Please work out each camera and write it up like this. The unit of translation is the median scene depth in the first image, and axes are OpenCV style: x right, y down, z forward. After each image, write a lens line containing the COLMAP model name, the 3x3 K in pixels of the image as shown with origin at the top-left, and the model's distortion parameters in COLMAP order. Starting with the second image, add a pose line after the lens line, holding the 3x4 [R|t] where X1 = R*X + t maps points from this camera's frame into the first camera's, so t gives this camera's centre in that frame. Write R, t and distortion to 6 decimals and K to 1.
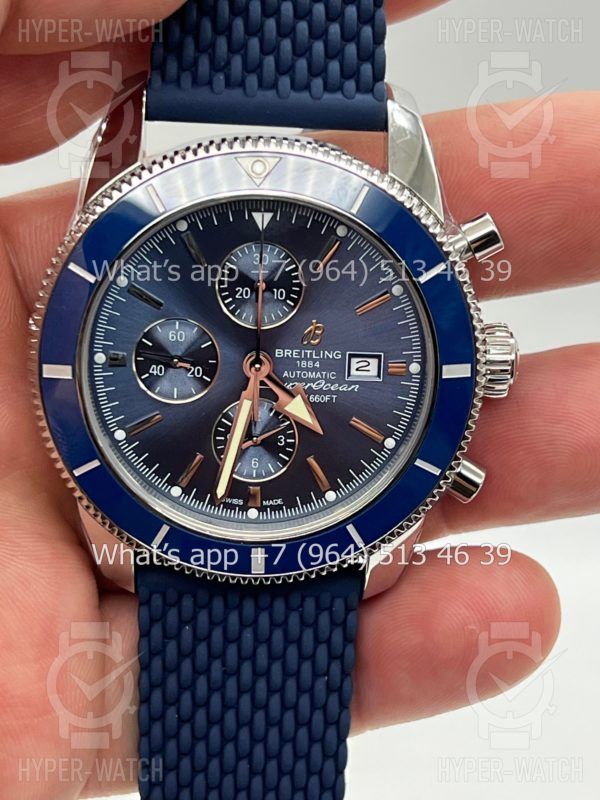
lens RADIAL K [[1852.5, 0, 300.0], [0, 1852.5, 400.0], [0, 0, 1]] dist [0.415771, -3.008161]
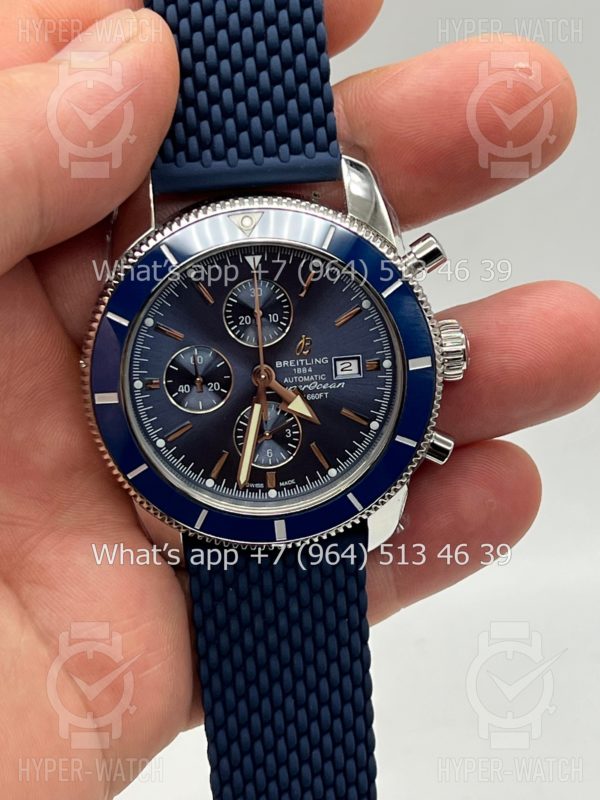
lens RADIAL K [[1852.5, 0, 300.0], [0, 1852.5, 400.0], [0, 0, 1]] dist [0.415771, -3.008161]
pose [[0.993587, -0.113020, -0.003516, 0.004713], [0.113049, 0.993540, 0.009919, -0.012068], [0.002373, -0.010253, 0.999945, -0.257430]]
